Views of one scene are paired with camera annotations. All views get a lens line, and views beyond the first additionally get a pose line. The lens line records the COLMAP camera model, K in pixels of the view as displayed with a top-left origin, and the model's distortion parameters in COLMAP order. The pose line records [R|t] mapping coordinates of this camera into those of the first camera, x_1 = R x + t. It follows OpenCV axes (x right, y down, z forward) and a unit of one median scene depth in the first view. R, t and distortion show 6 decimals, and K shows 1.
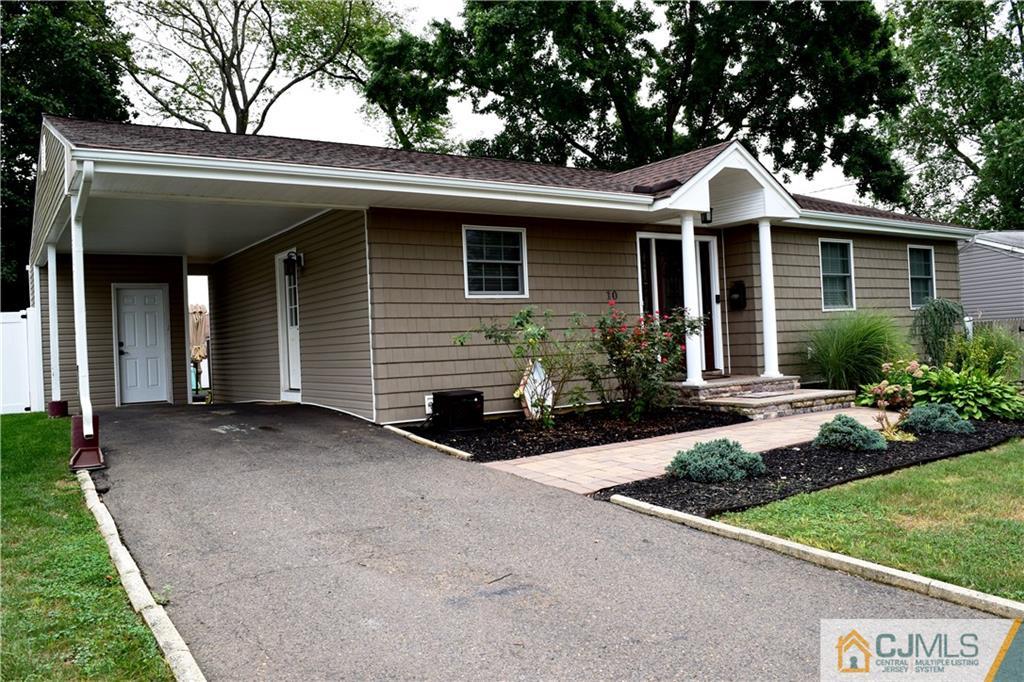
lens RADIAL K [[800.8, 0, 510.1], [0, 800.8, 345.0], [0, 0, 1]] dist [-0.102165, 0.030462]
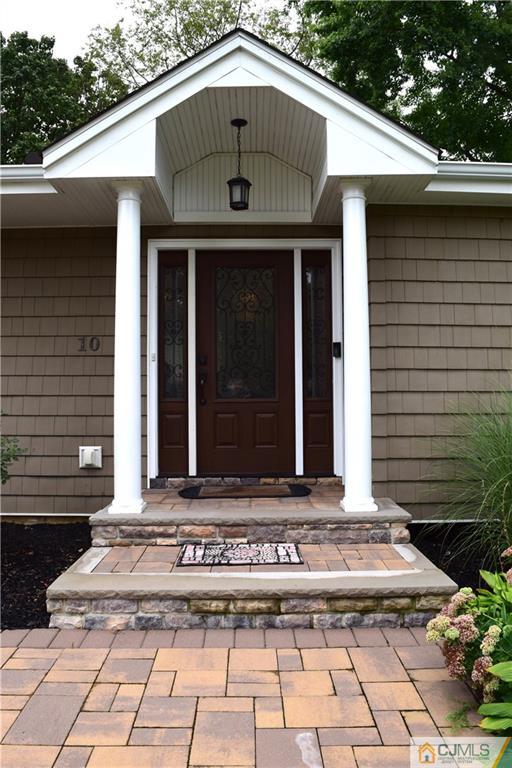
lens RADIAL K [[600.6, 0, 258.5], [0, 600.6, 387.4], [0, 0, 1]] dist [-0.102165, 0.030462]
pose [[0.843164, 0.028436, -0.536904, 0.512997], [-0.031645, 0.999494, 0.003240, -0.035665], [0.536724, 0.014258, 0.843637, 0.713445]]
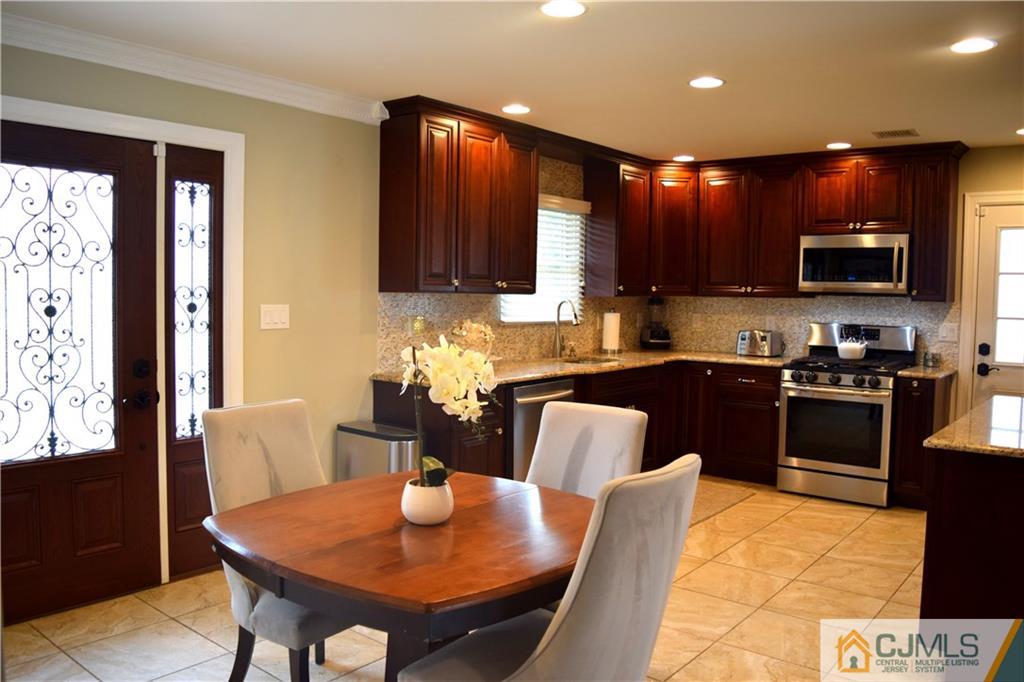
lens RADIAL K [[800.8, 0, 510.3], [0, 800.8, 337.5], [0, 0, 1]] dist [-0.102165, 0.030462]
pose [[0.946748, 0.043441, 0.319030, 0.310021], [-0.060606, 0.997188, 0.044071, -0.092034], [-0.316219, -0.061060, 0.946719, 0.791436]]
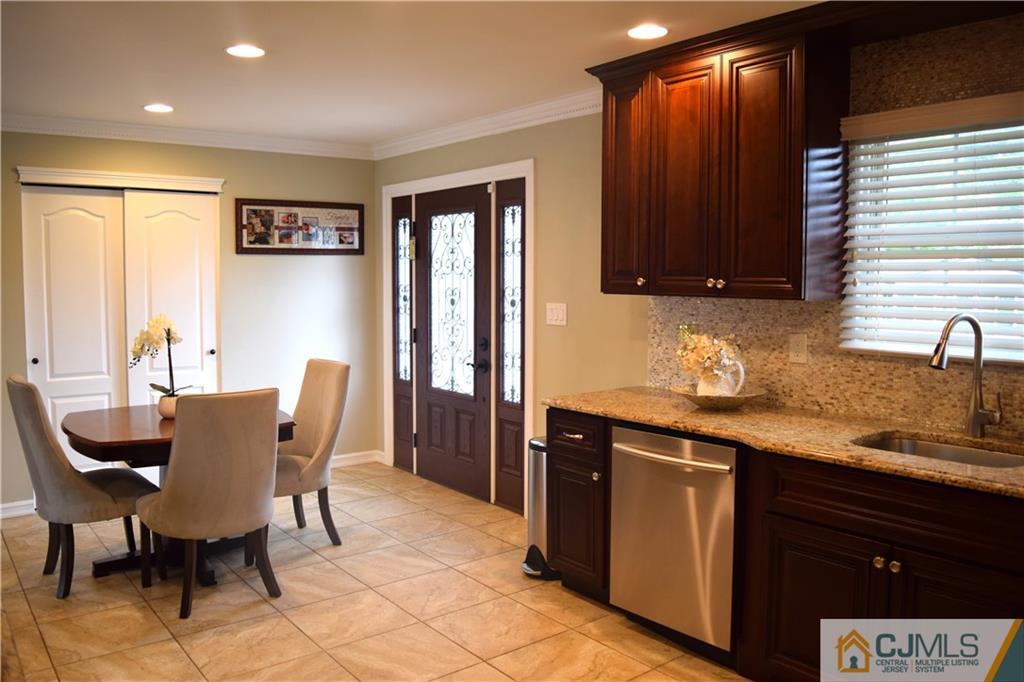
lens RADIAL K [[800.8, 0, 507.8], [0, 800.8, 339.4], [0, 0, 1]] dist [-0.102165, 0.030462]
pose [[0.090255, 0.123528, -0.988228, 0.726381], [-0.006425, 0.992329, 0.123454, -0.116355], [0.995898, -0.004793, 0.090356, 1.110156]]
